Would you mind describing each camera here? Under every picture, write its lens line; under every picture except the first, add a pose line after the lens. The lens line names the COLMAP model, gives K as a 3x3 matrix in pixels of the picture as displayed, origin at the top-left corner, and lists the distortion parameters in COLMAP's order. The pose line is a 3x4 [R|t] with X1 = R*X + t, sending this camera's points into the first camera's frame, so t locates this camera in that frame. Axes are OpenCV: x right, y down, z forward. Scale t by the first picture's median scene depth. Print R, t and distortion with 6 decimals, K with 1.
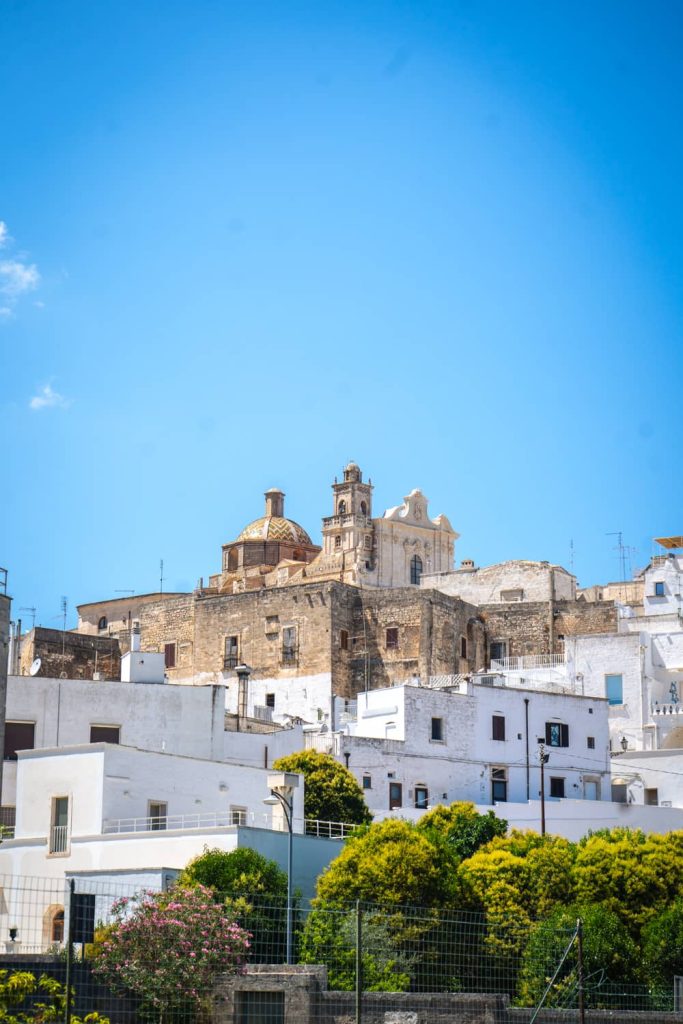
lens RADIAL K [[2086.9, 0, 341.5], [0, 2086.9, 512.0], [0, 0, 1]] dist [0.010156, 0.229048]
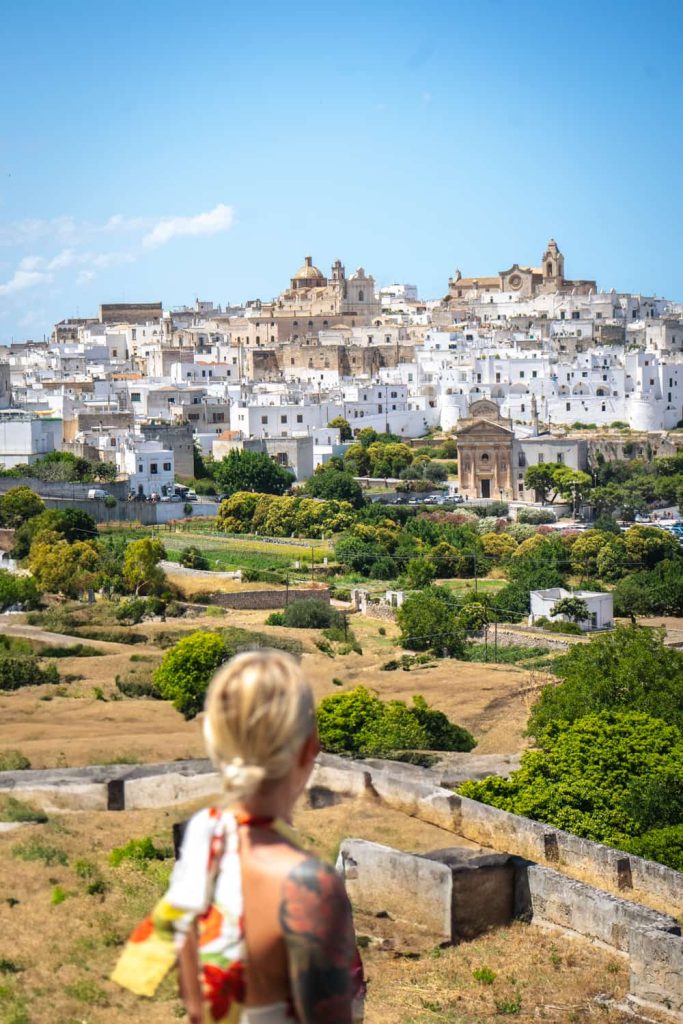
lens RADIAL K [[2086.9, 0, 341.5], [0, 2086.9, 512.0], [0, 0, 1]] dist [0.010156, 0.229048]
pose [[0.999288, -0.035446, 0.012920, -0.056311], [0.029619, 0.949200, 0.313278, -0.853022], [-0.023368, -0.312672, 0.949574, -2.642069]]
